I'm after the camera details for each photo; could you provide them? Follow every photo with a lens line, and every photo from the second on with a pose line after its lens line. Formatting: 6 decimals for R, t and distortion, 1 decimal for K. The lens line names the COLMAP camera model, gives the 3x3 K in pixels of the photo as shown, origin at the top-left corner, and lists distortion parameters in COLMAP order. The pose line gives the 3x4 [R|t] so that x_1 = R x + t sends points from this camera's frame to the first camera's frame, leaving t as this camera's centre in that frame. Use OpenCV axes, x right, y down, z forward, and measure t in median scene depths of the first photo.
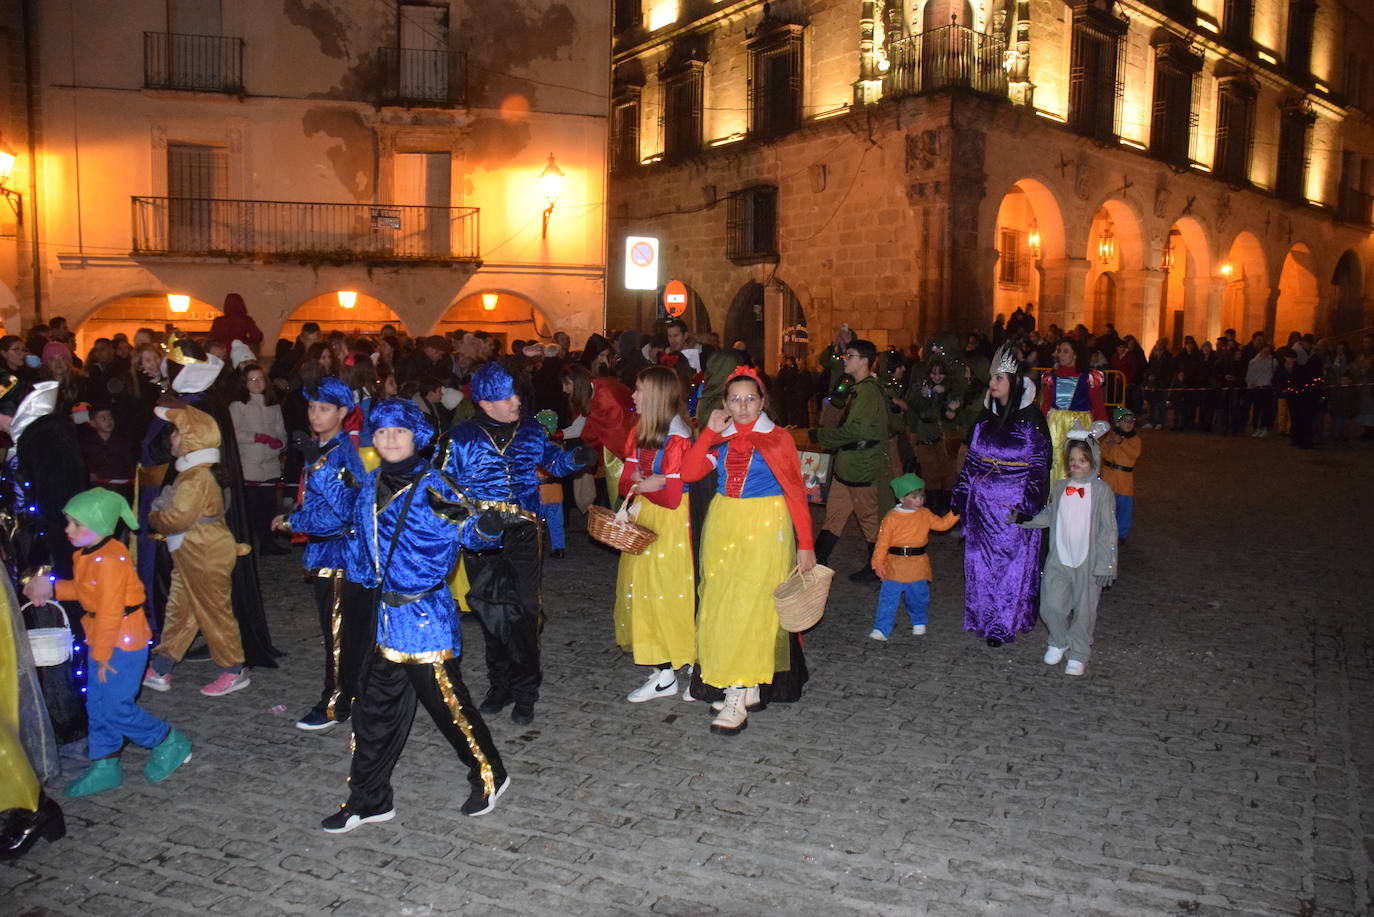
lens RADIAL K [[1058.2, 0, 687.0], [0, 1058.2, 458.5], [0, 0, 1]] dist [-0.154431, 0.108326]
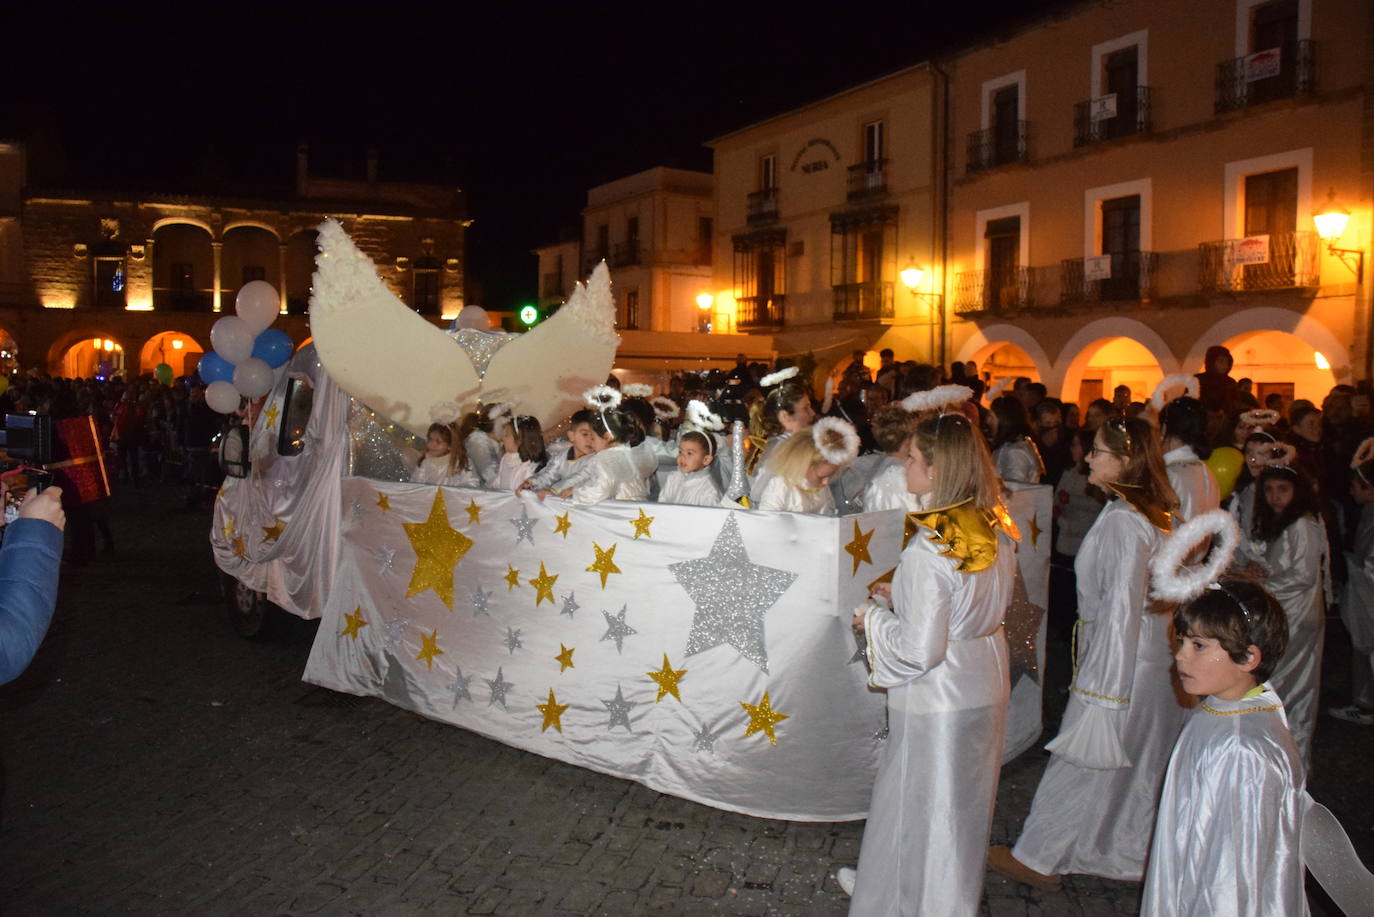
lens RADIAL K [[1064.8, 0, 687.0], [0, 1064.8, 458.5], [0, 0, 1]] dist [-0.156543, 0.113762]
pose [[0.206674, 0.049274, -0.977168, 0.138164], [-0.110690, 0.993497, 0.026686, -0.014942], [0.972128, 0.102647, 0.210784, 0.149001]]
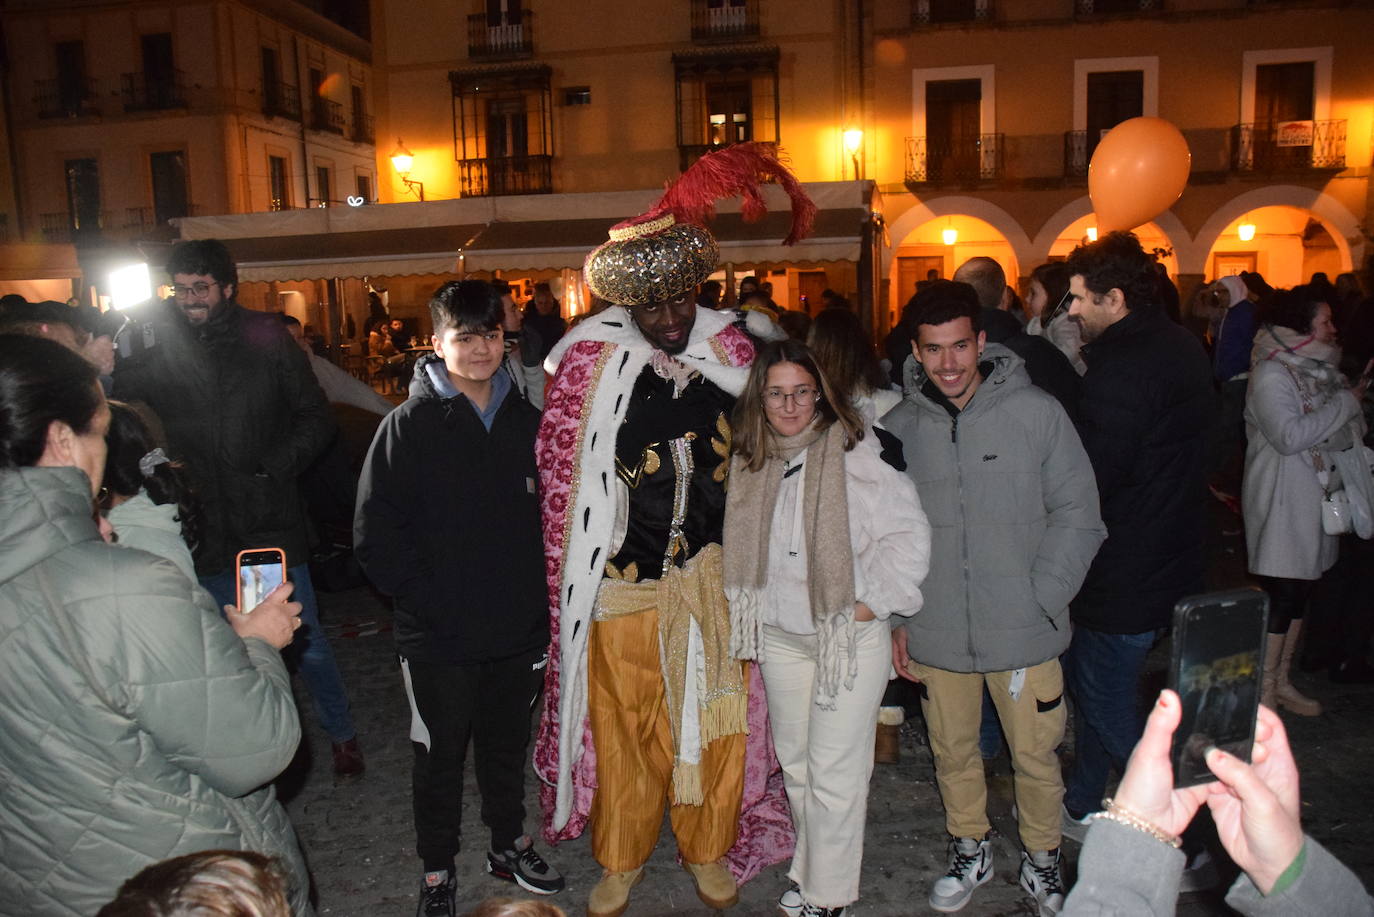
lens RADIAL K [[1064.8, 0, 687.0], [0, 1064.8, 458.5], [0, 0, 1]] dist [-0.156543, 0.113762]
pose [[0.886295, 0.026635, -0.462354, -0.690321], [-0.000761, 0.998427, 0.056059, 0.040791], [0.463120, -0.049333, 0.884921, -0.387407]]
